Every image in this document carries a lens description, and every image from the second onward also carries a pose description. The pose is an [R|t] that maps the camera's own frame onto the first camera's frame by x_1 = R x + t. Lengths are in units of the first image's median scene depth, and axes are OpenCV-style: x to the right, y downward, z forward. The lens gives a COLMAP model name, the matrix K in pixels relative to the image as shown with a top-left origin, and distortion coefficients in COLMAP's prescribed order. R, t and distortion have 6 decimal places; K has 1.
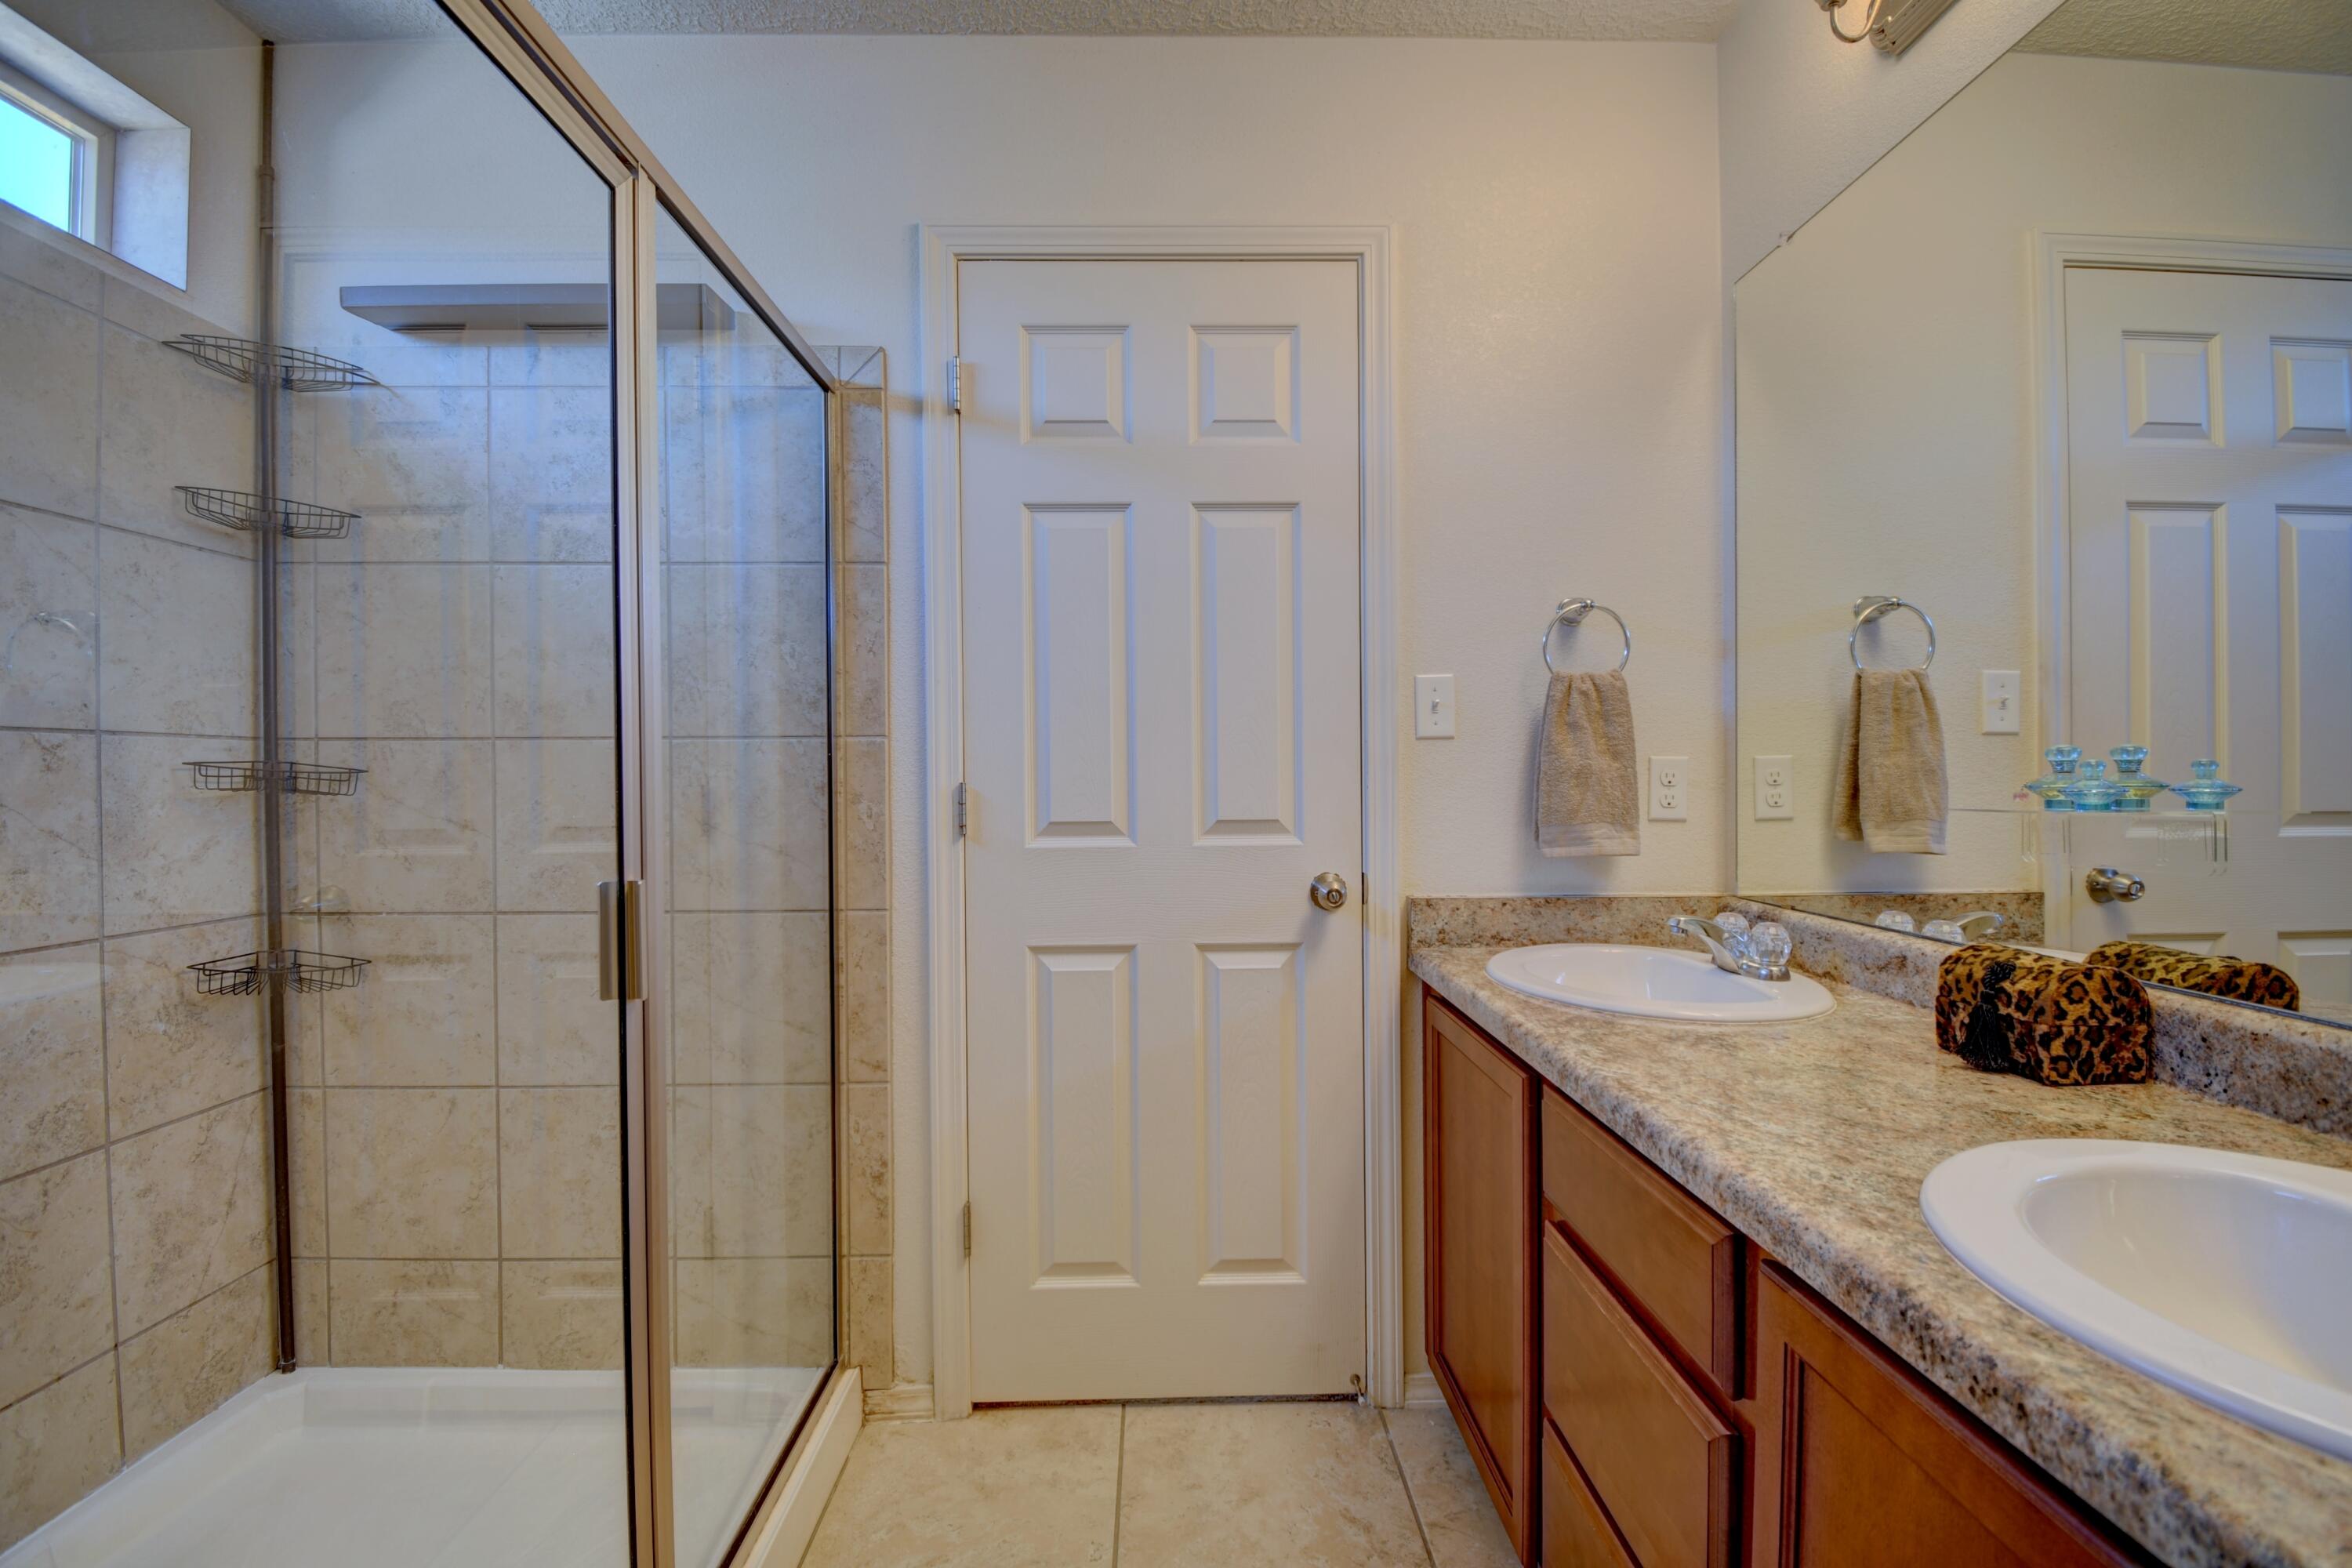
lens RADIAL K [[1041.2, 0, 1173.7], [0, 1041.2, 779.4], [0, 0, 1]] dist [-0.005251, -0.000314]
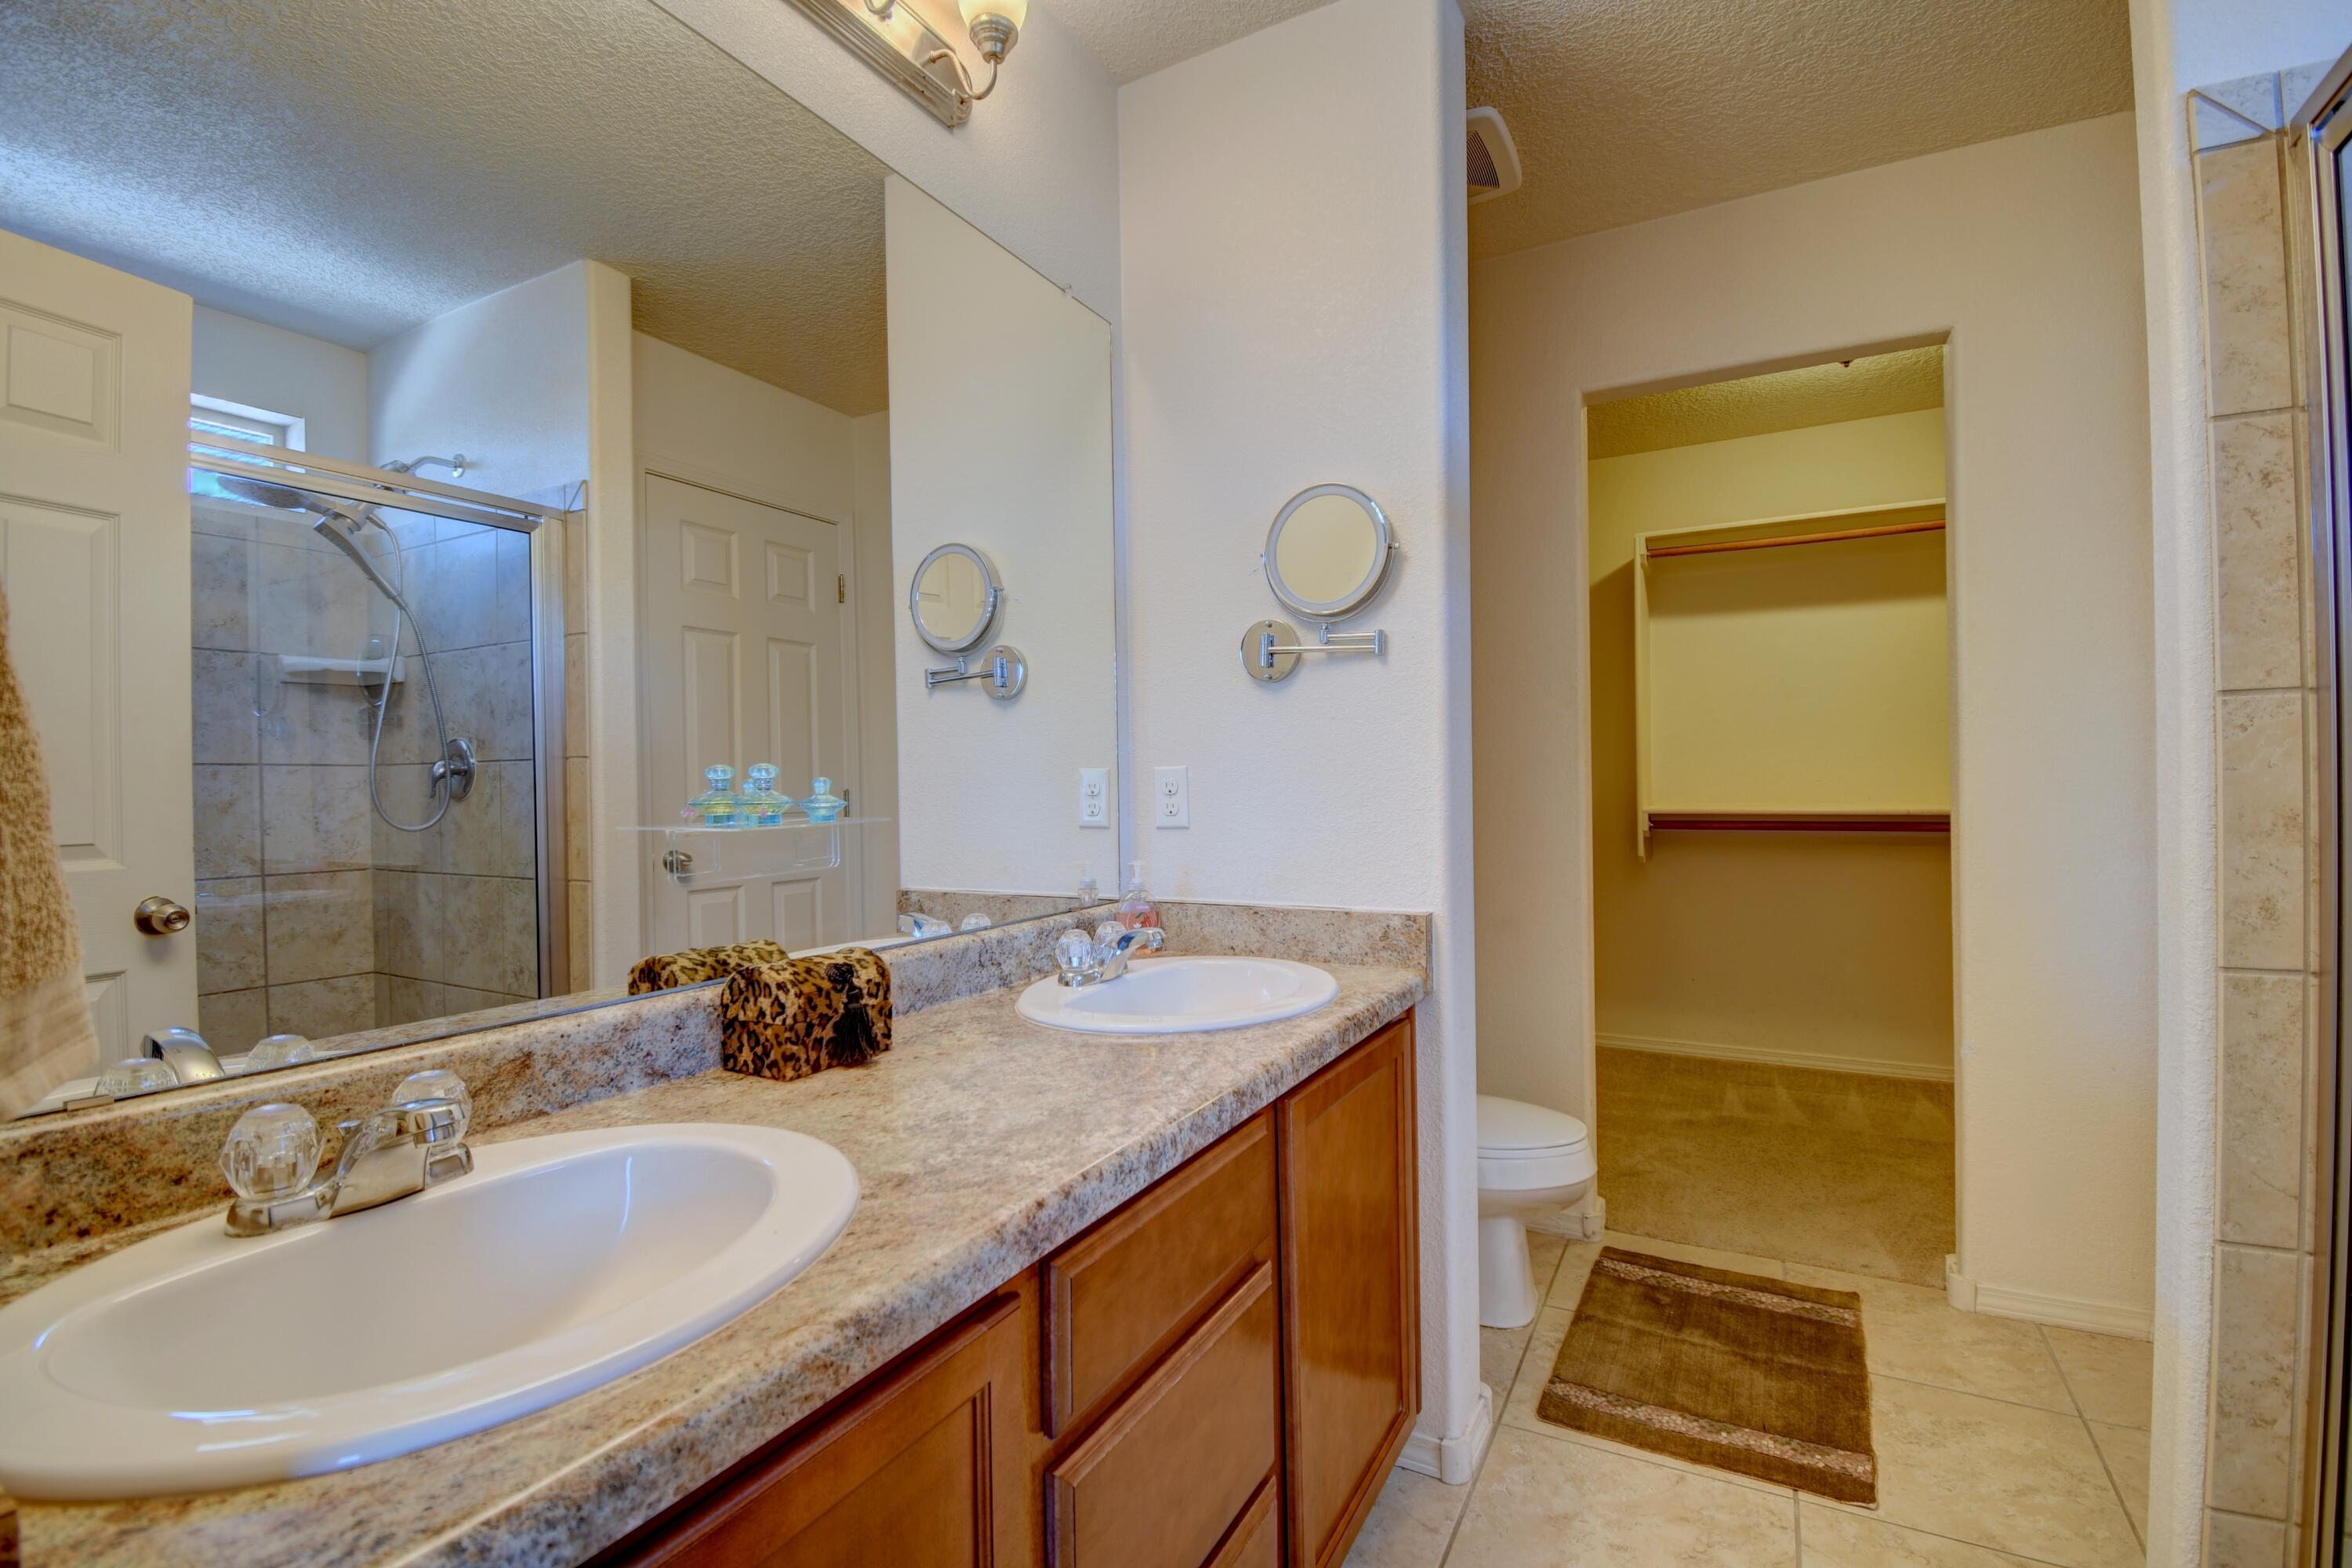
lens RADIAL K [[1041.2, 0, 1184.0], [0, 1041.2, 788.3], [0, 0, 1]] dist [-0.005251, -0.000314]
pose [[-0.872625, 0.016128, 0.488124, -0.045104], [0.021860, 0.999743, 0.006048, -0.005909], [-0.487901, 0.015948, -0.872753, 1.896067]]
